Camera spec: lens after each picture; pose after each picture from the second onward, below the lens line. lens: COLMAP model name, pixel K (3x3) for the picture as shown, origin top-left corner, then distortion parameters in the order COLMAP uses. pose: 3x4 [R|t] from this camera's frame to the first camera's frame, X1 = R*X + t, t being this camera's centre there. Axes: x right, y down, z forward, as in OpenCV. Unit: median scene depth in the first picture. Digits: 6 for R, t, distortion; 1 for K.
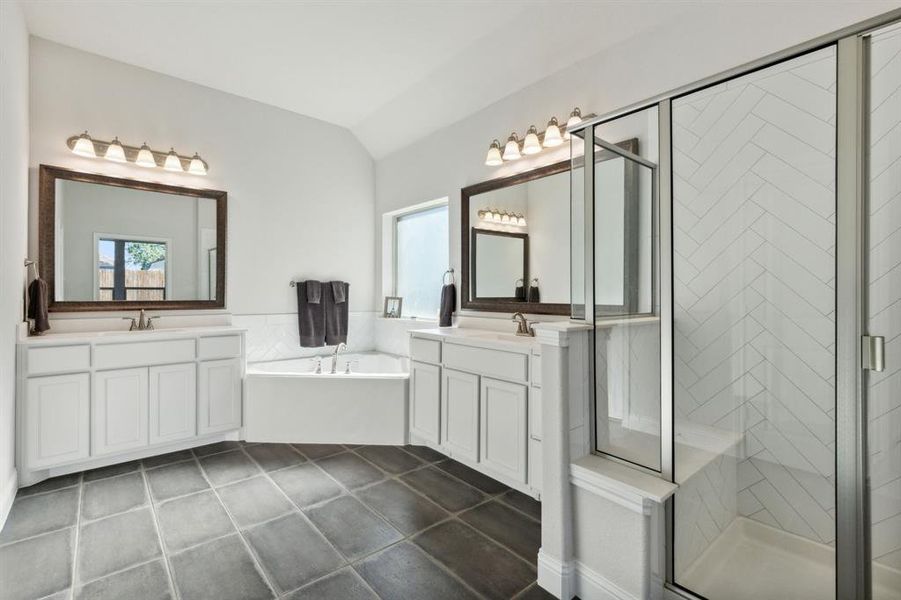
lens RADIAL K [[406.9, 0, 456.2], [0, 406.9, 295.1], [0, 0, 1]] dist [0.014678, -0.001218]
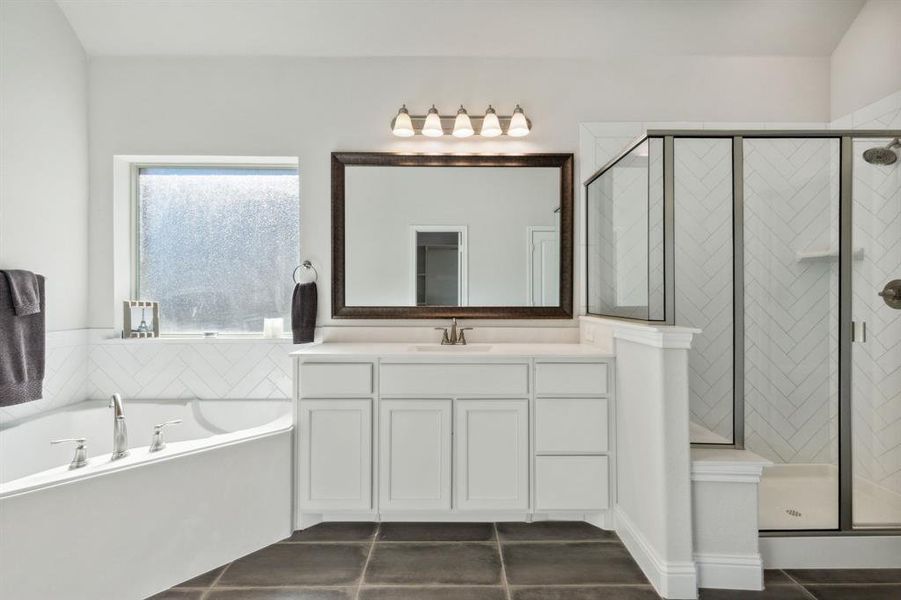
lens RADIAL K [[406.9, 0, 453.5], [0, 406.9, 297.6], [0, 0, 1]] dist [0.014678, -0.001218]
pose [[0.650186, -0.004527, 0.759762, -0.416345], [0.003193, 0.999990, 0.003226, -0.002553], [-0.759769, 0.000328, 0.650193, 0.368025]]
